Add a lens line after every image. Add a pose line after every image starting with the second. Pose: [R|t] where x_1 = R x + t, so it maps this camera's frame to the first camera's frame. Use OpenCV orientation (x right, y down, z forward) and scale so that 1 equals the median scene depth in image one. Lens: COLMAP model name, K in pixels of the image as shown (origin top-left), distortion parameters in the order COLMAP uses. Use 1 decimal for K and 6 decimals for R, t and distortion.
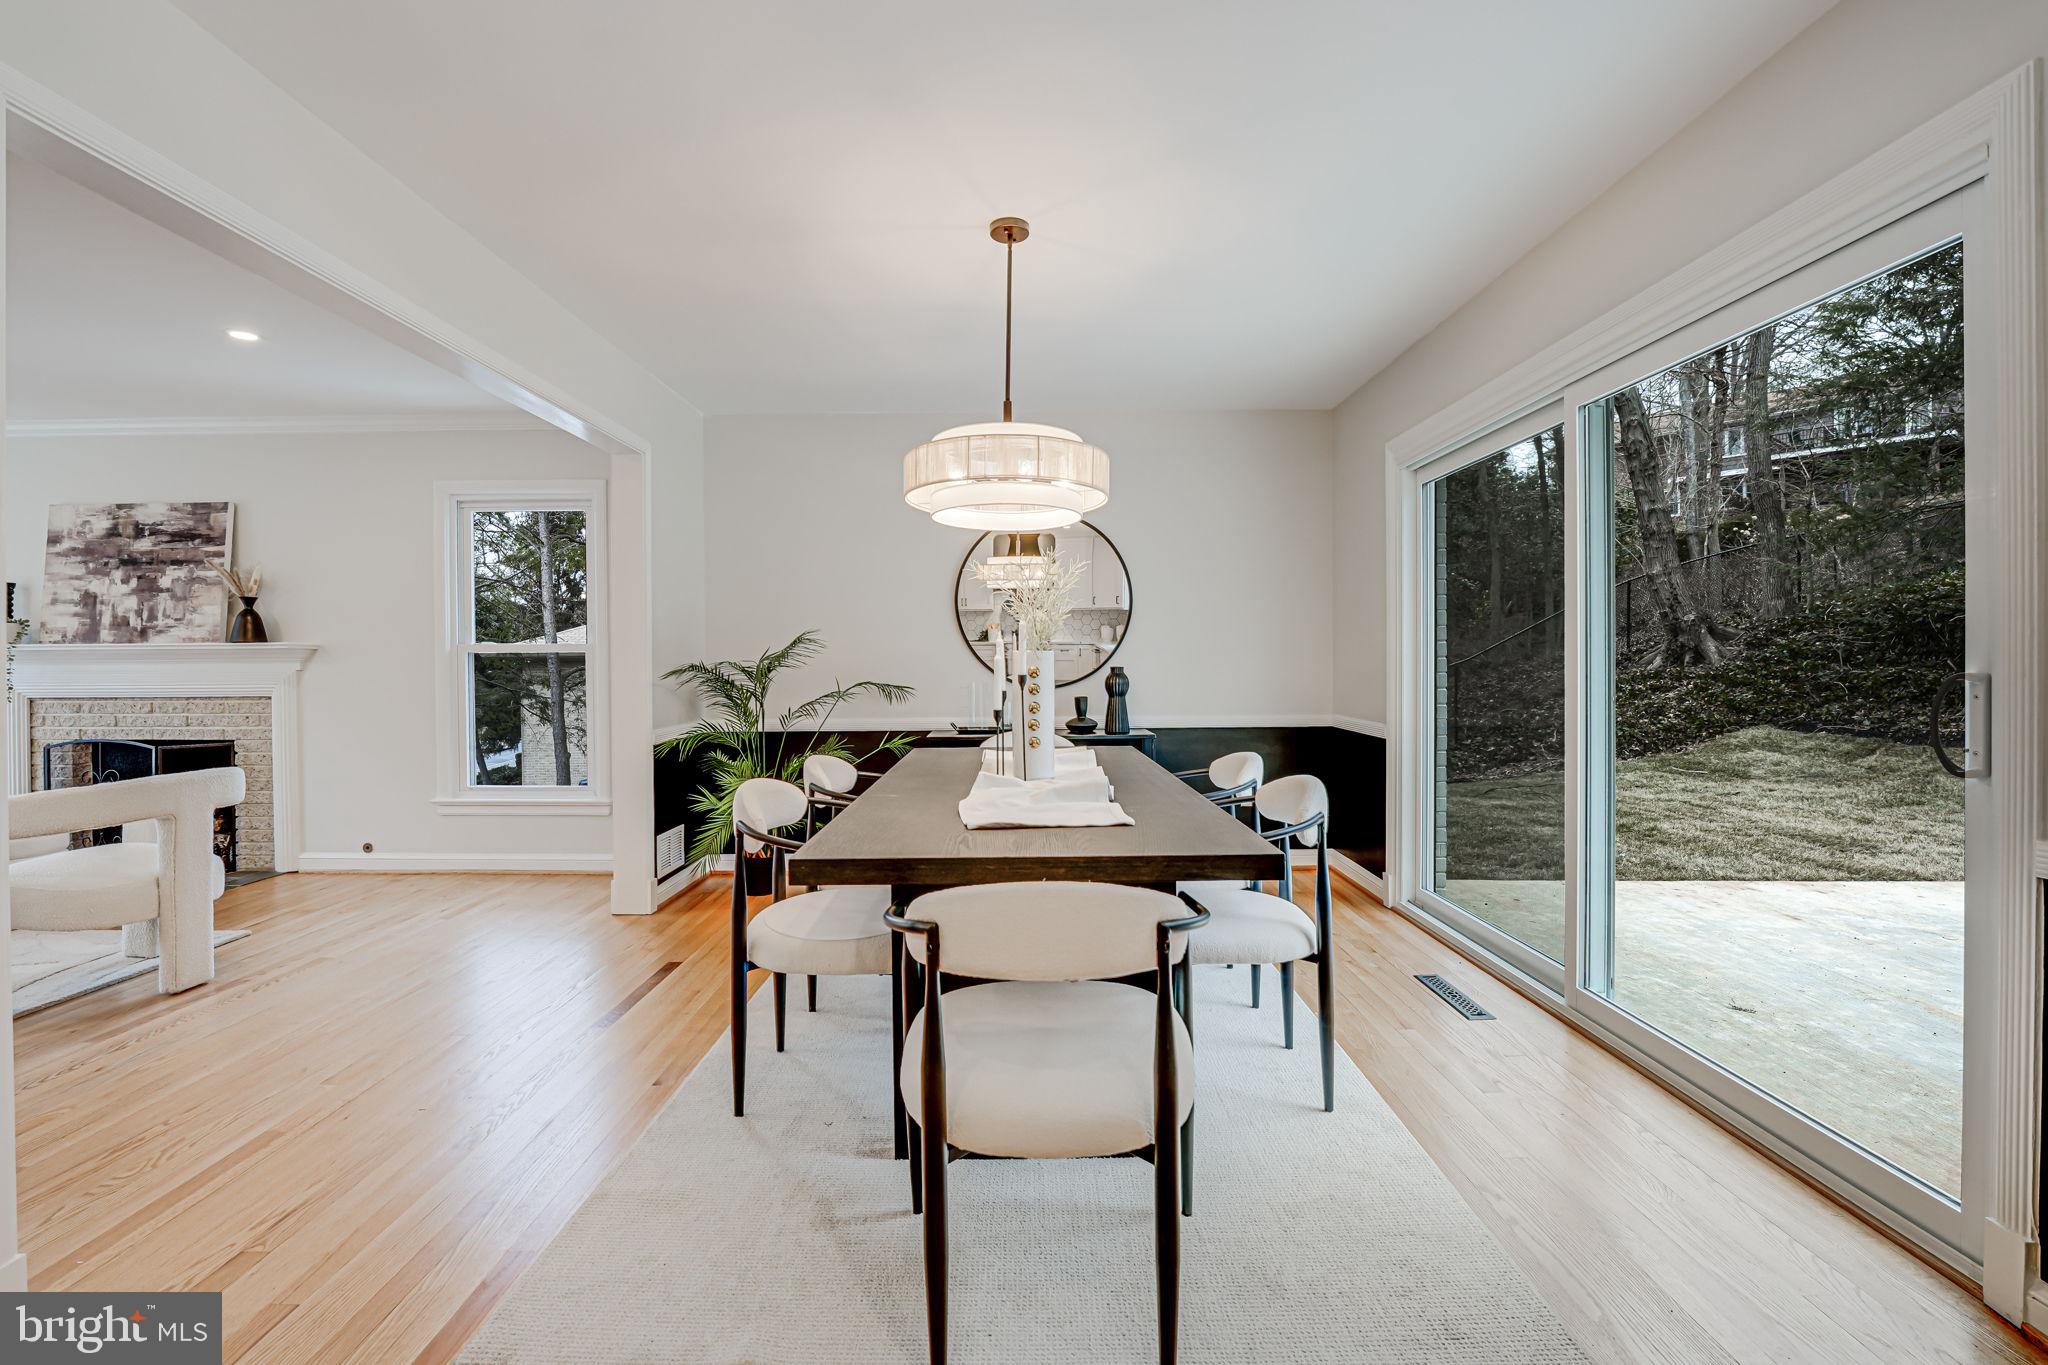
lens RADIAL K [[856.3, 0, 1013.0], [0, 856.3, 668.0], [0, 0, 1]] dist [-0.021306, 0.001492]
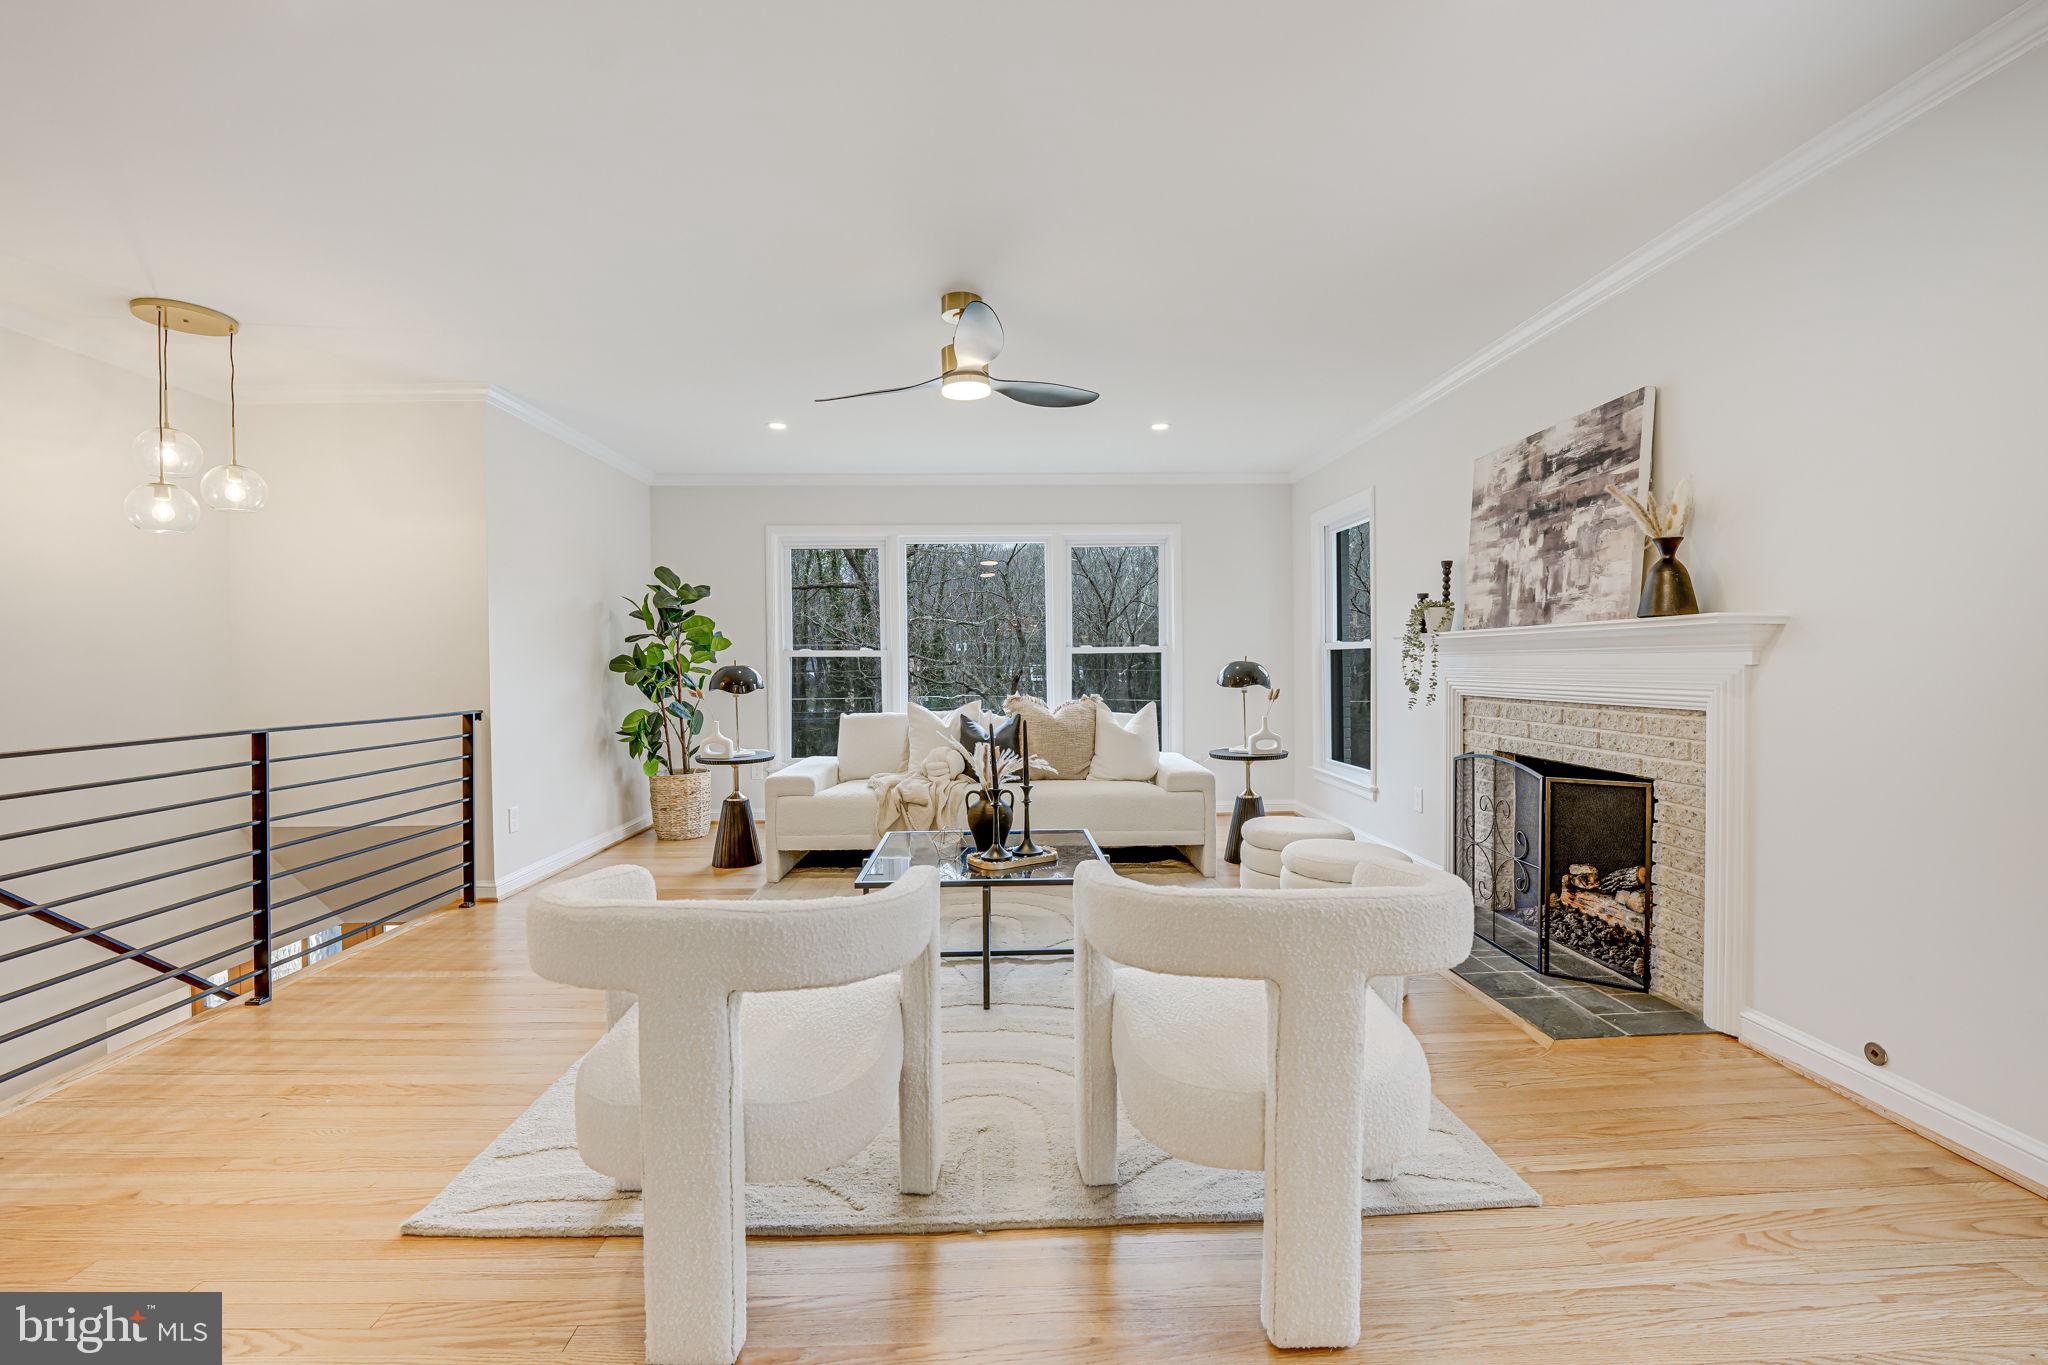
lens RADIAL K [[856.3, 0, 1024.3], [0, 856.3, 678.3], [0, 0, 1]] dist [-0.021306, 0.001492]
pose [[0.036505, 0.023111, -0.999066, -0.337328], [0.004099, 0.999721, 0.023276, -0.003208], [0.999325, -0.004945, 0.036400, 0.531129]]
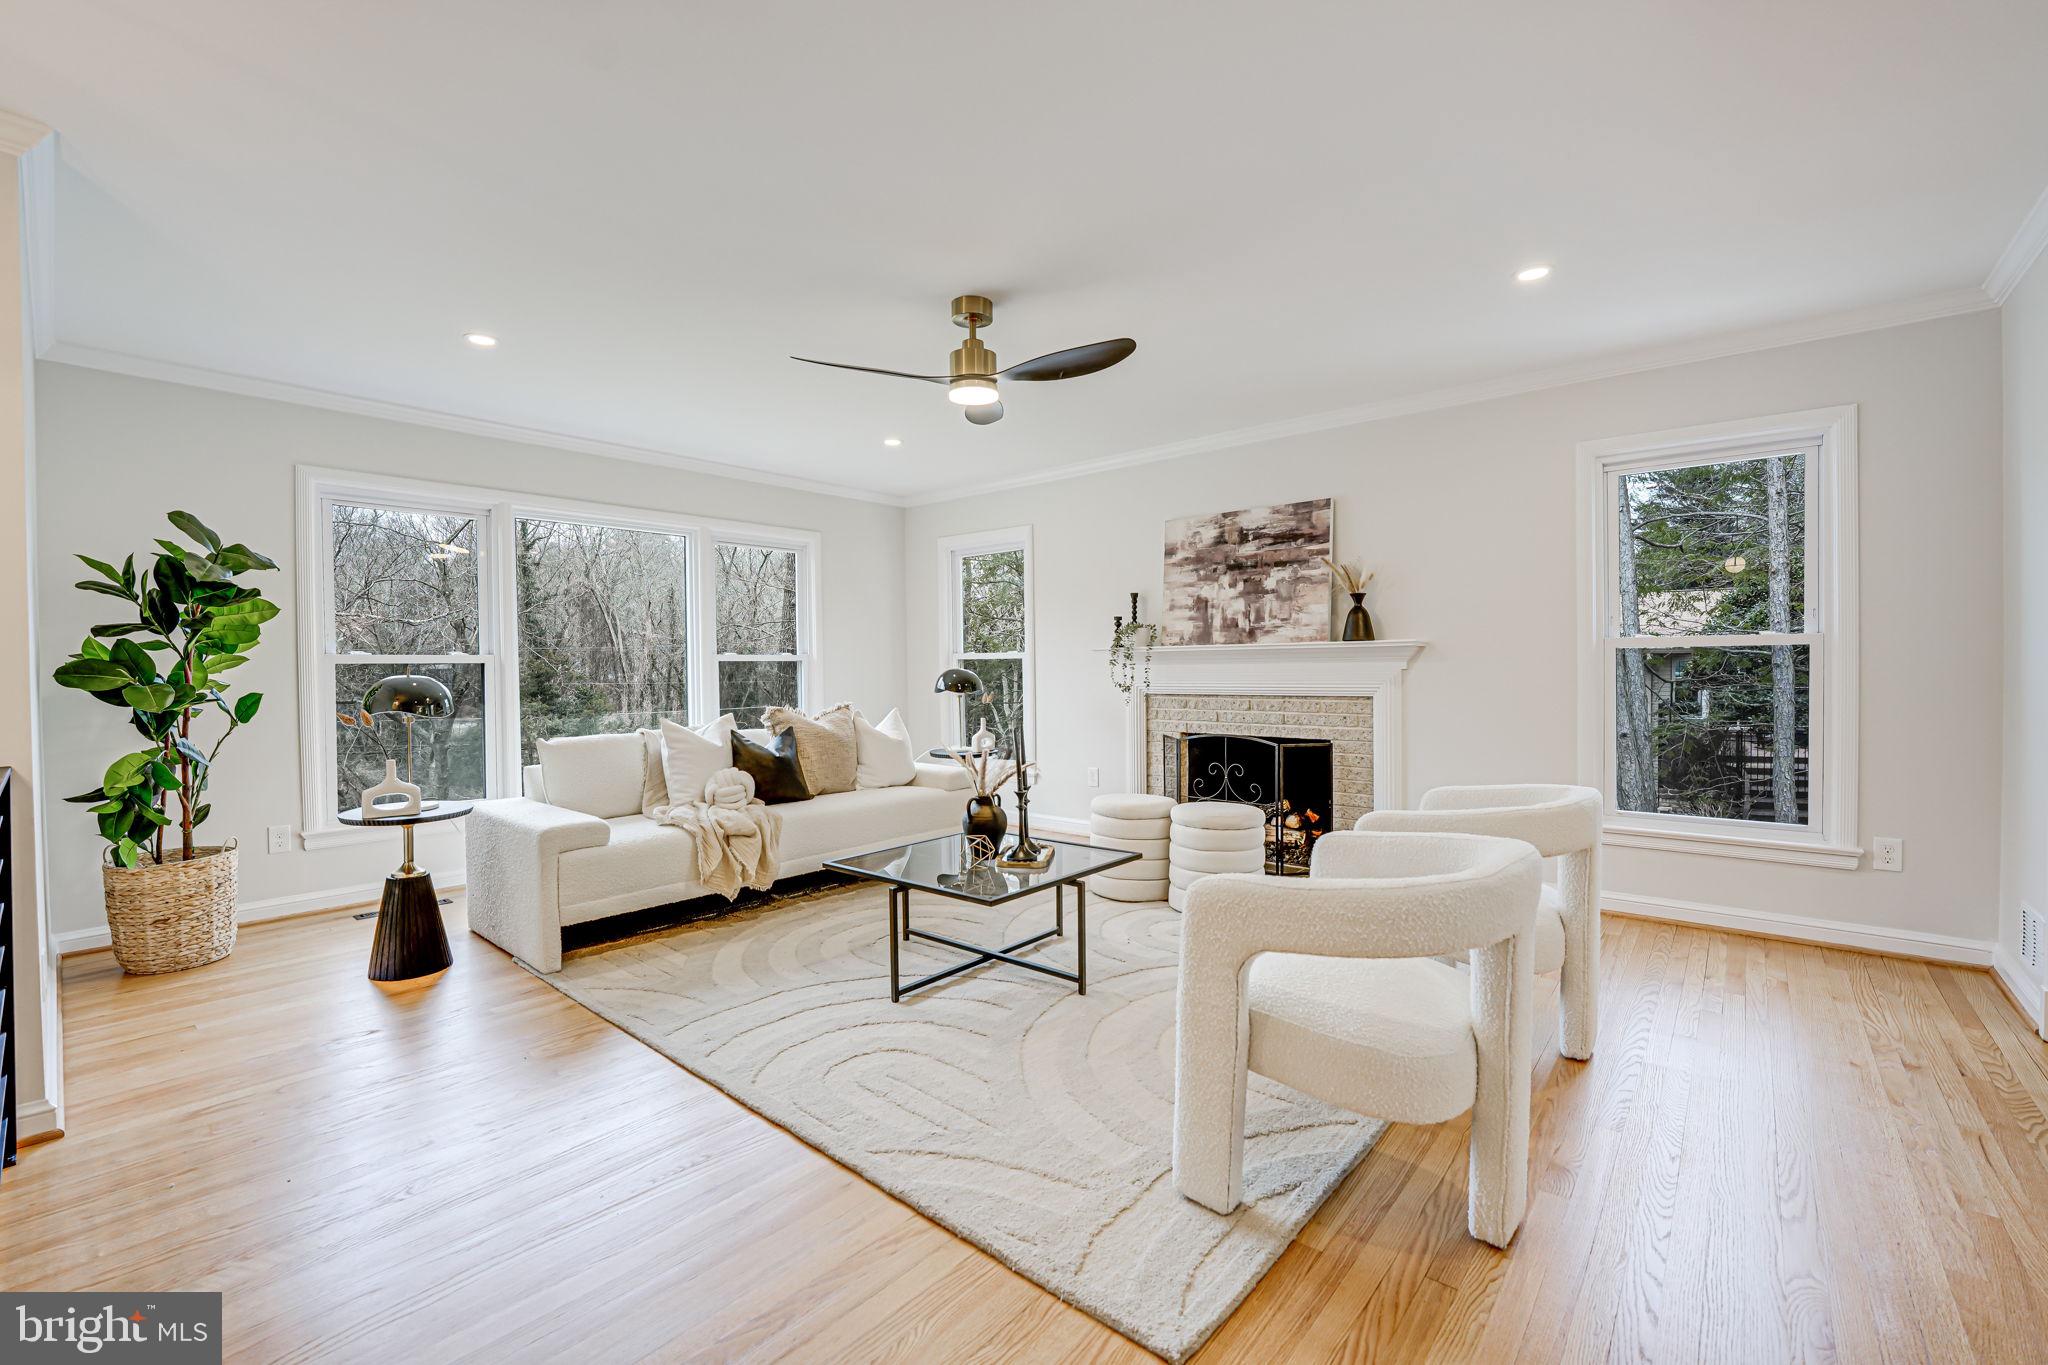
lens RADIAL K [[856.3, 0, 1024.3], [0, 856.3, 676.3], [0, 0, 1]] dist [-0.021306, 0.001492]
pose [[0.761067, 0.004006, -0.648661, -0.558966], [0.003441, 0.999942, 0.010212, -0.000500], [0.648665, -0.010004, 0.761009, 0.006041]]
